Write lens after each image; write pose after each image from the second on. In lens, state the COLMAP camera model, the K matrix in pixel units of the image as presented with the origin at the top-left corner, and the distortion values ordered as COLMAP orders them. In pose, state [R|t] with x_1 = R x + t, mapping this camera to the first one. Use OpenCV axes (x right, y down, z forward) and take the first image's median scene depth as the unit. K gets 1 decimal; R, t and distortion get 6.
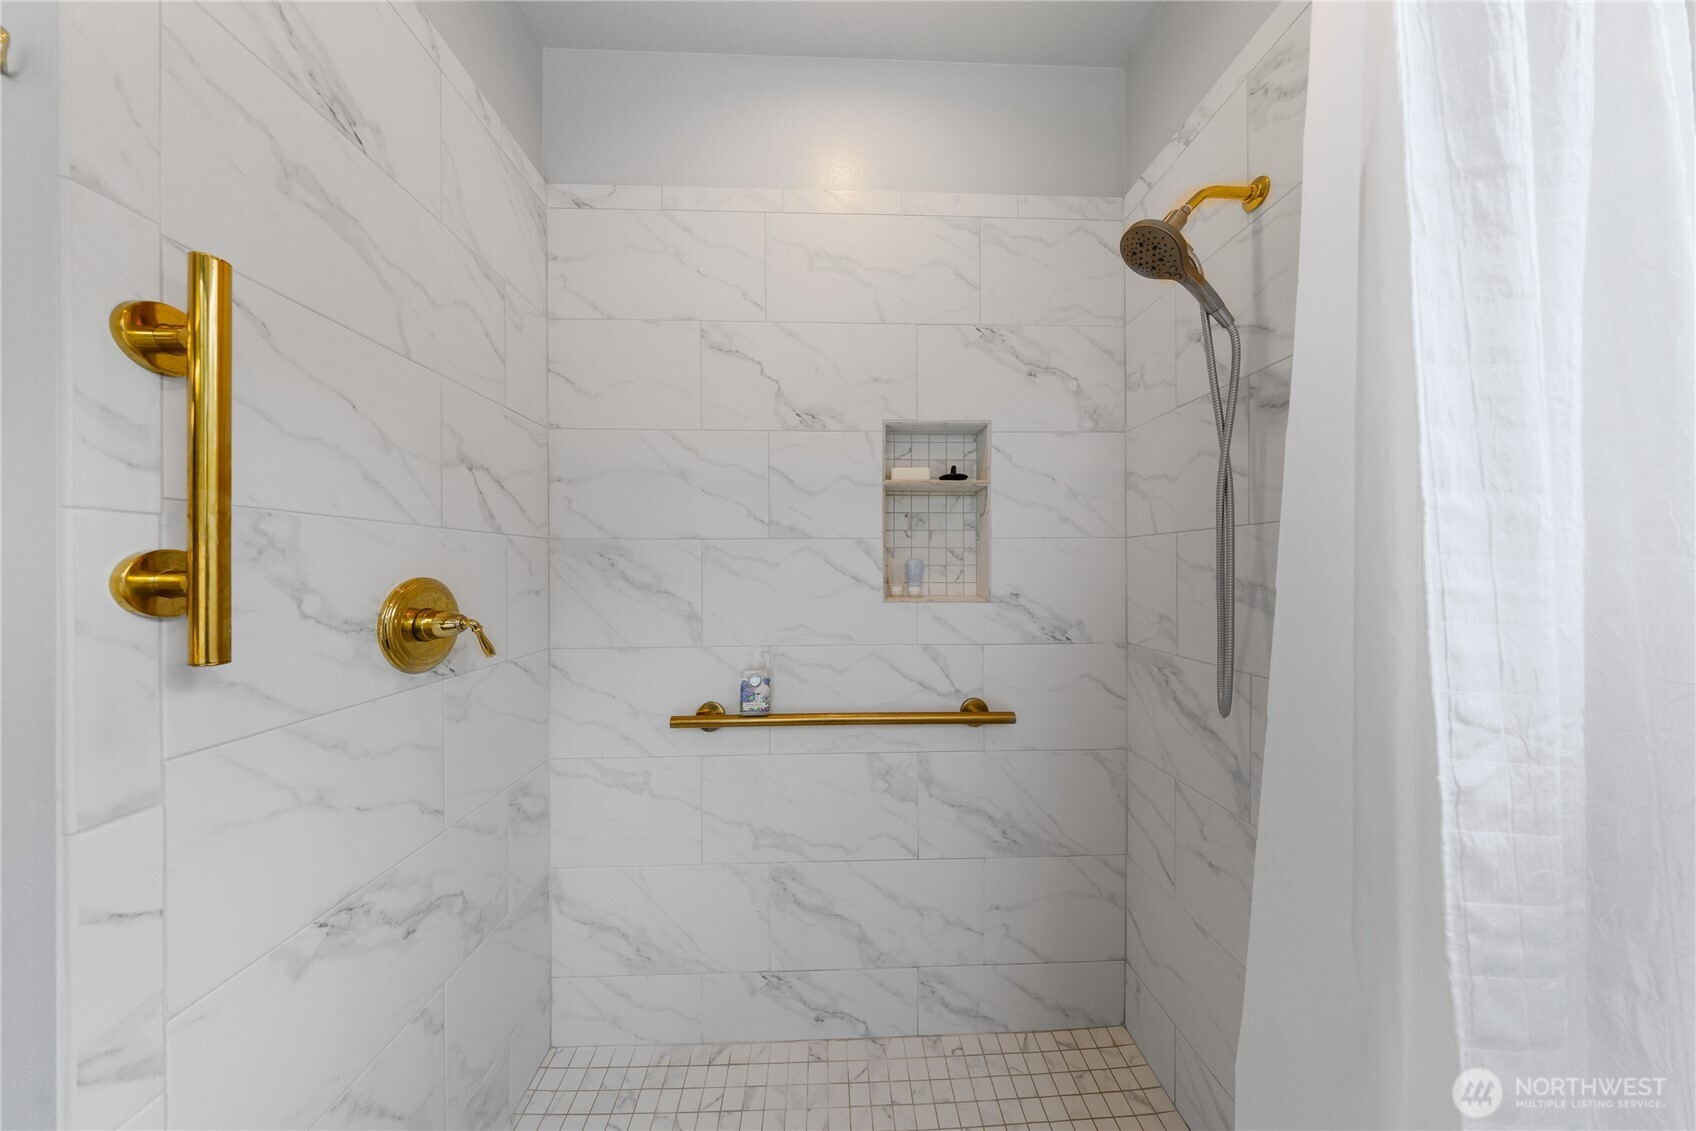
lens RADIAL K [[488.9, 0, 846.9], [0, 488.9, 568.7], [0, 0, 1]] dist [-0.001280, -0.000066]
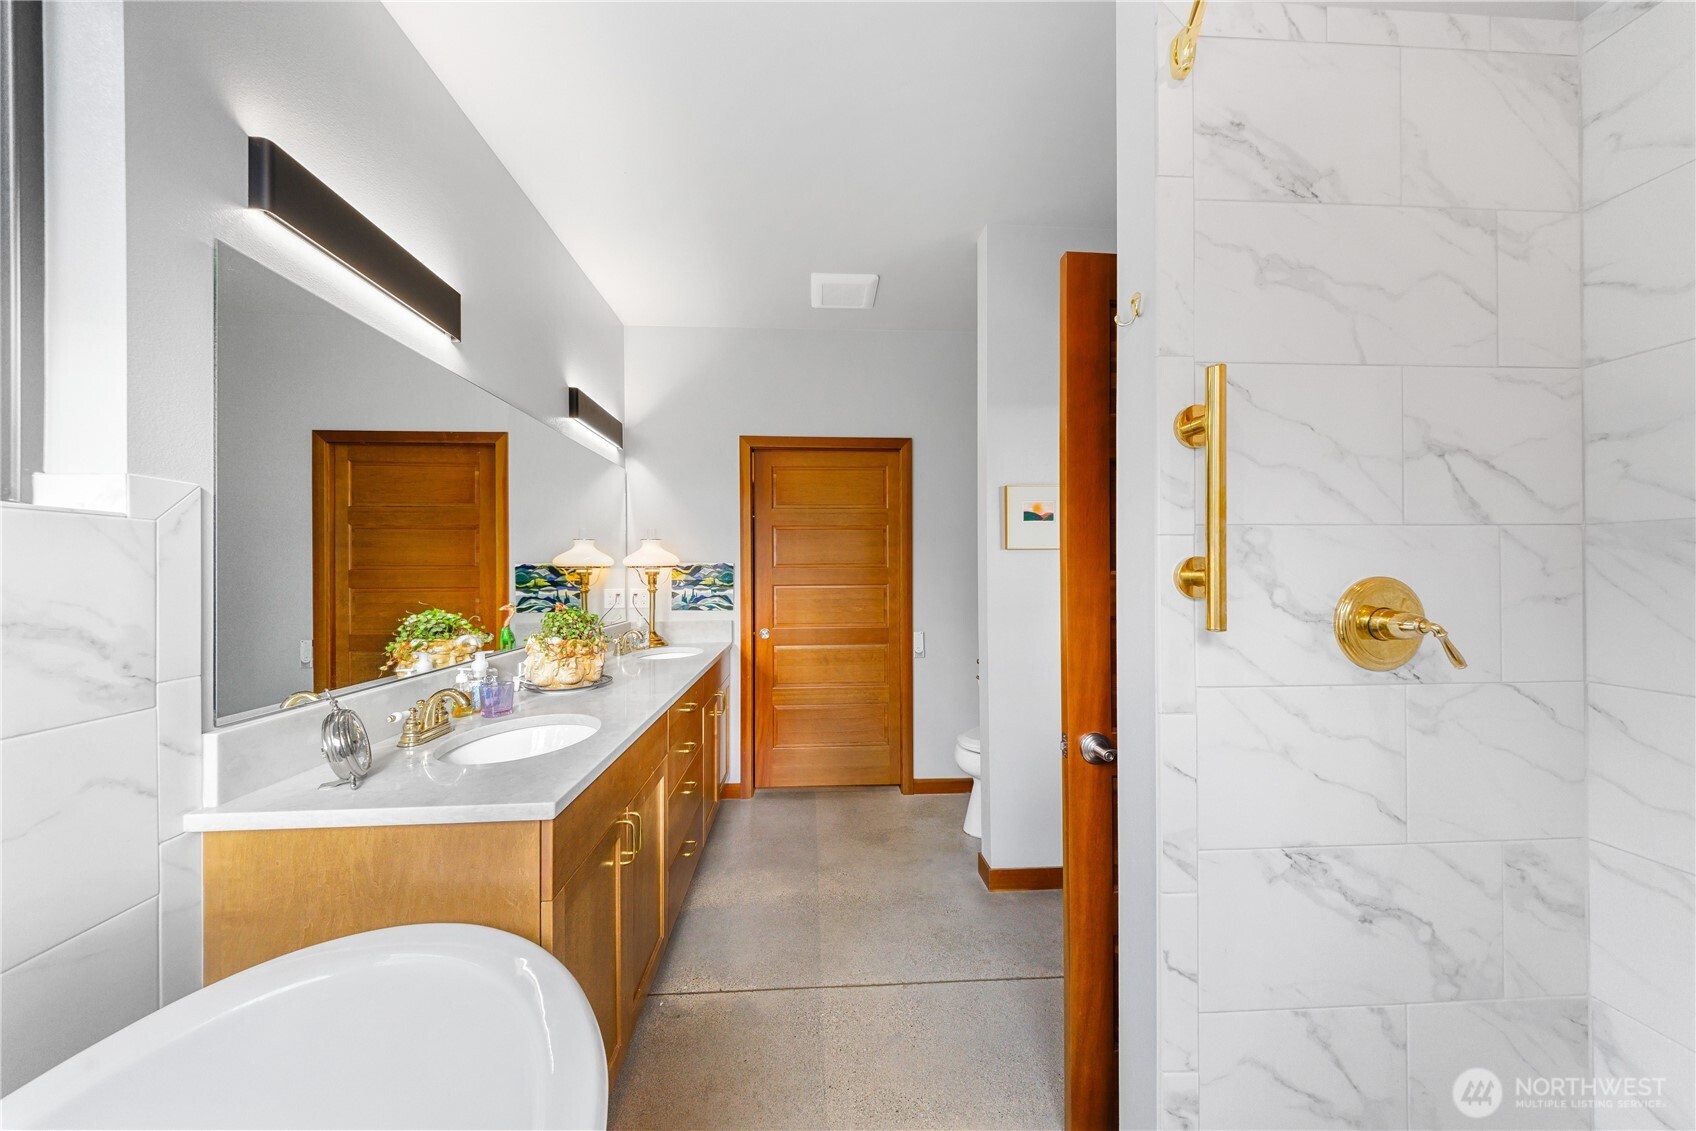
lens RADIAL K [[566.6, 0, 846.5], [0, 566.6, 571.4], [0, 0, 1]] dist [0.005514, -0.001425]
pose [[0.021401, 0.004212, -0.999762, 0.263954], [0.003938, 0.999983, 0.004298, -0.001419], [0.999763, -0.004029, 0.021384, -0.114736]]
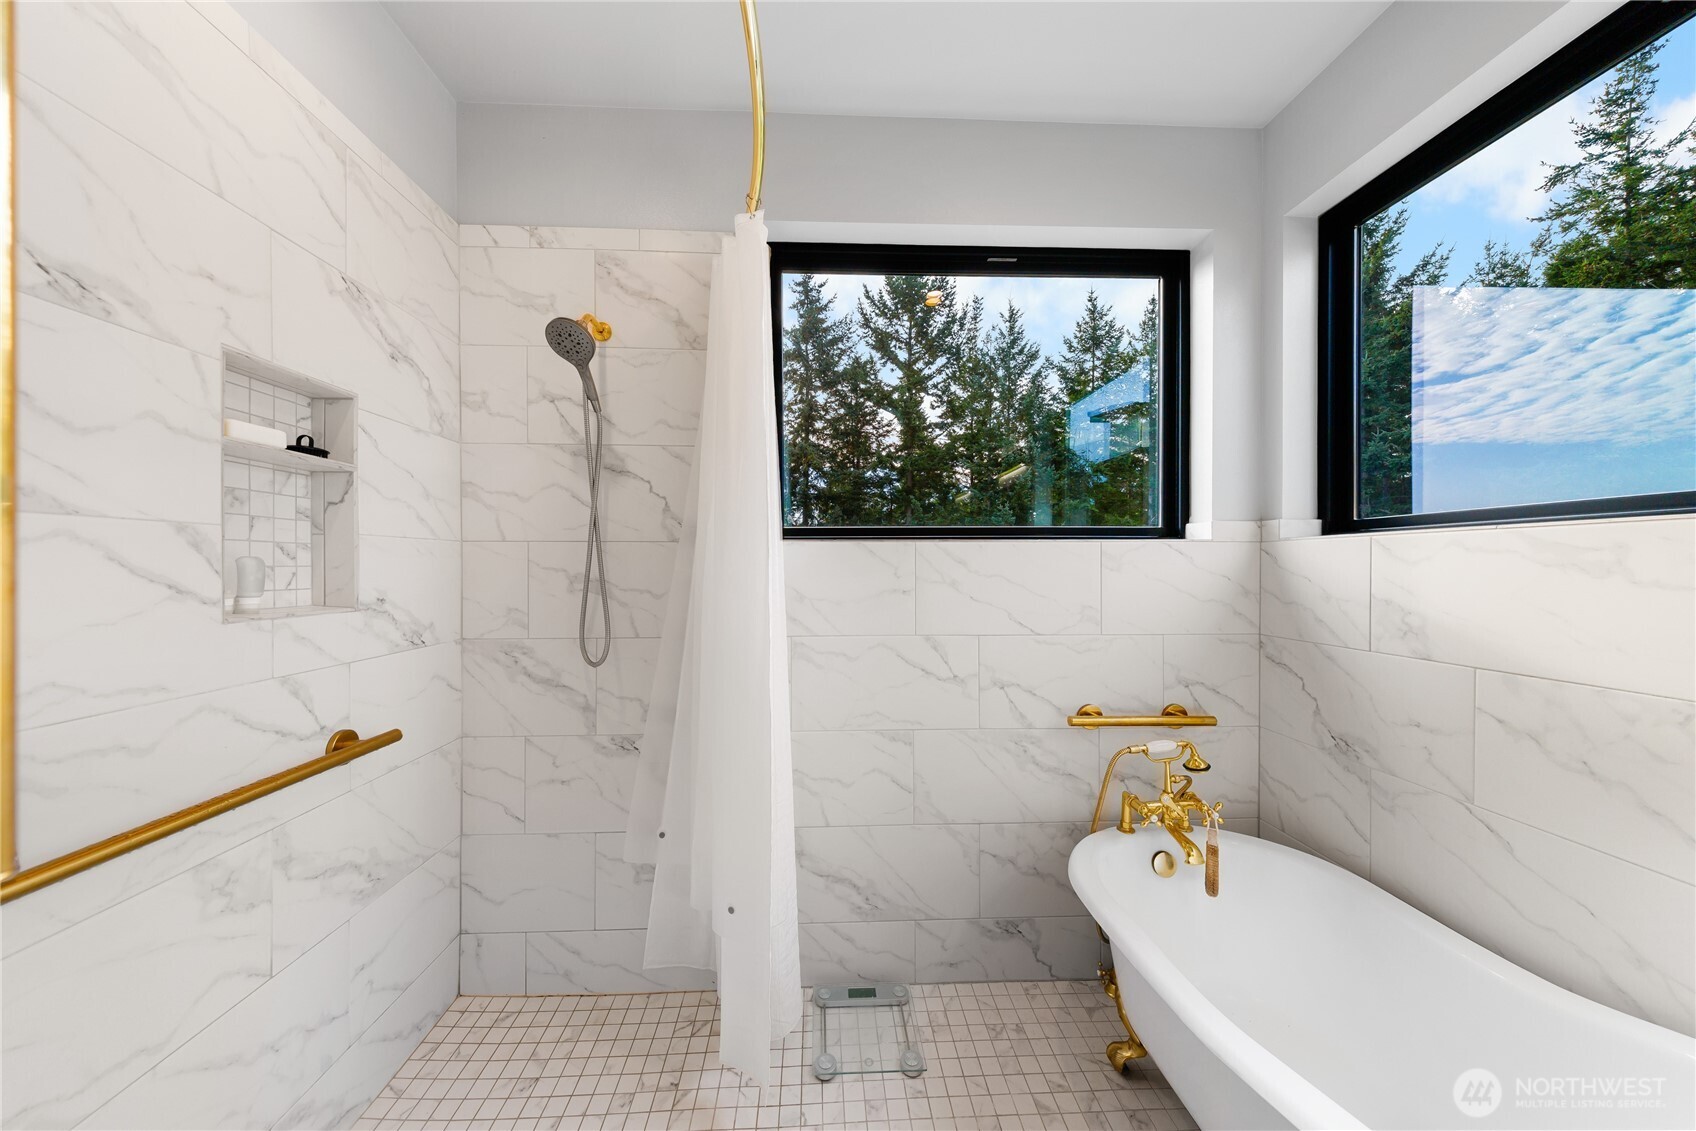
lens RADIAL K [[566.6, 0, 844.2], [0, 566.6, 569.9], [0, 0, 1]] dist [0.005514, -0.001425]
pose [[-0.028601, -0.003280, 0.999586, -0.736334], [-0.002034, 0.999993, 0.003223, -0.006610], [-0.999589, -0.001941, -0.028608, 0.198454]]
